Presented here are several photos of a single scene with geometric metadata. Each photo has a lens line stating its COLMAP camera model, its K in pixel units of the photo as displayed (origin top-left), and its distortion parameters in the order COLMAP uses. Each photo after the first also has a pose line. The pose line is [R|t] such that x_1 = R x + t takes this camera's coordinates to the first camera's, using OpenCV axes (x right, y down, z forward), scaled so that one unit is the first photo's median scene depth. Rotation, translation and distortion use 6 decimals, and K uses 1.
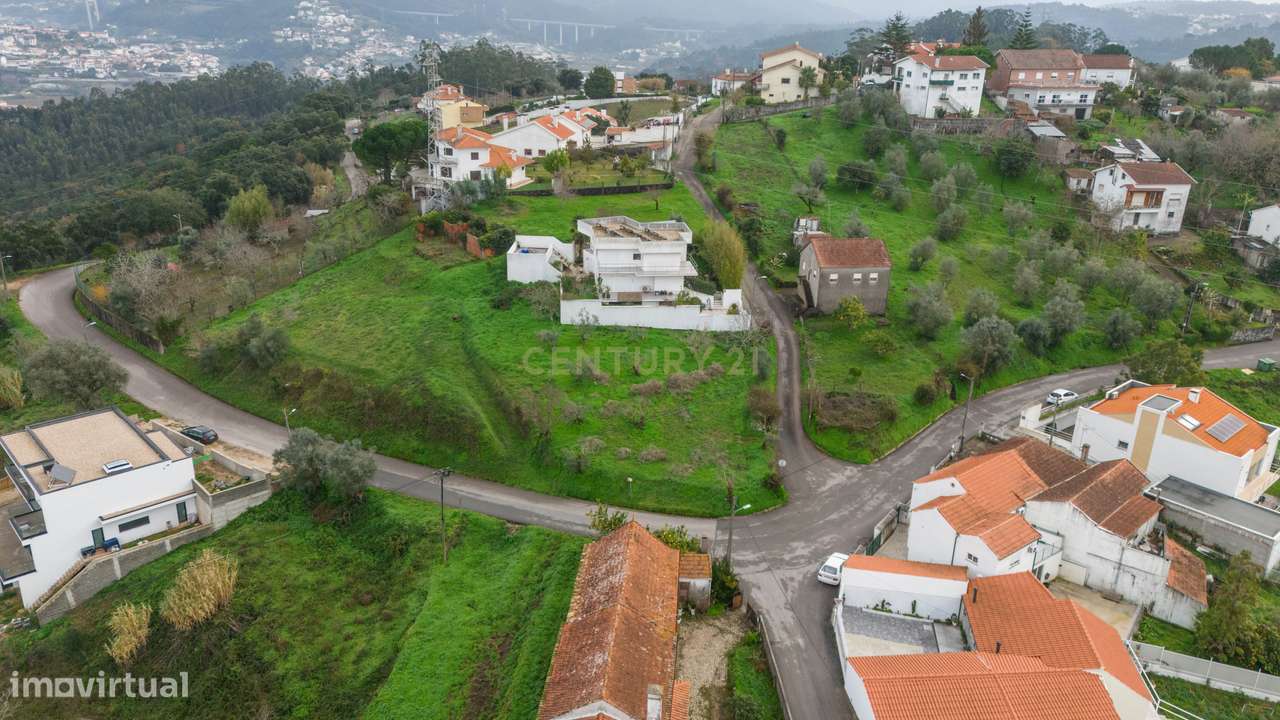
lens RADIAL K [[944.8, 0, 640.0], [0, 944.8, 360.0], [0, 0, 1]] dist [0.079582, -0.038531]
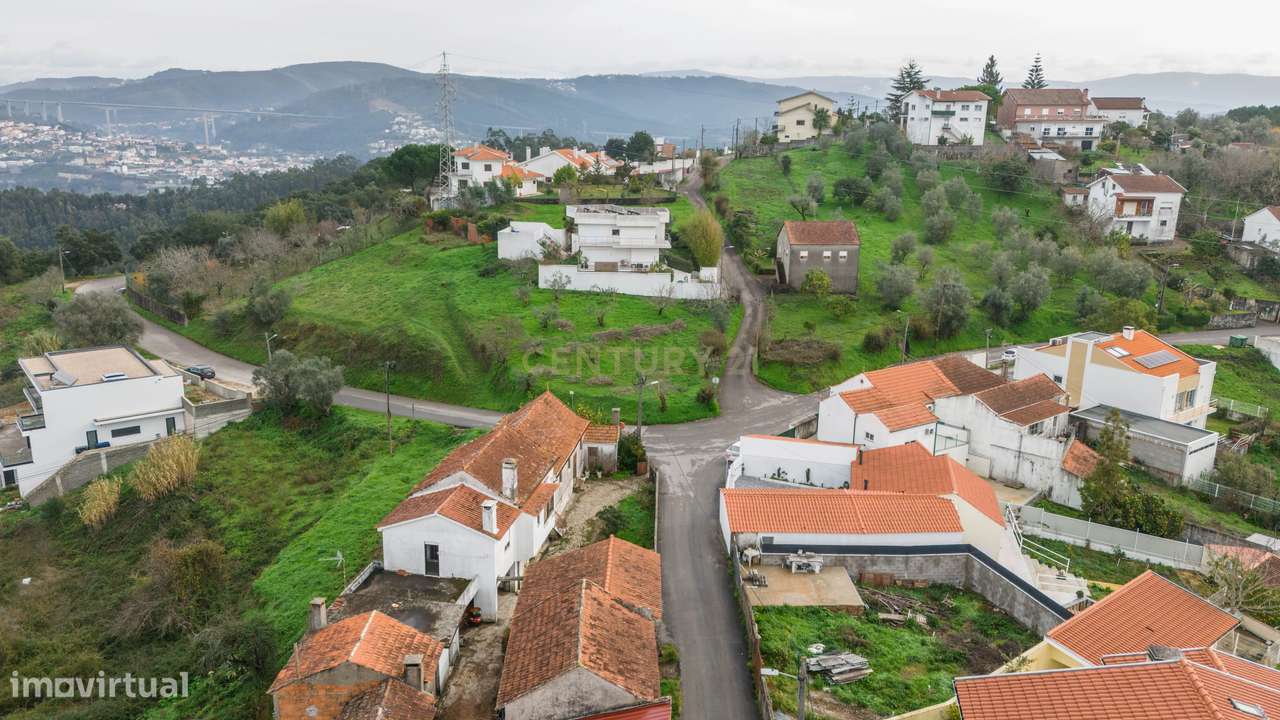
lens RADIAL K [[944.8, 0, 640.0], [0, 944.8, 360.0], [0, 0, 1]] dist [0.079582, -0.038531]
pose [[0.996810, 0.011975, -0.078909, 0.110204], [-0.020665, 0.993689, -0.110253, 0.151199], [0.077091, 0.111532, 0.990766, -0.038798]]
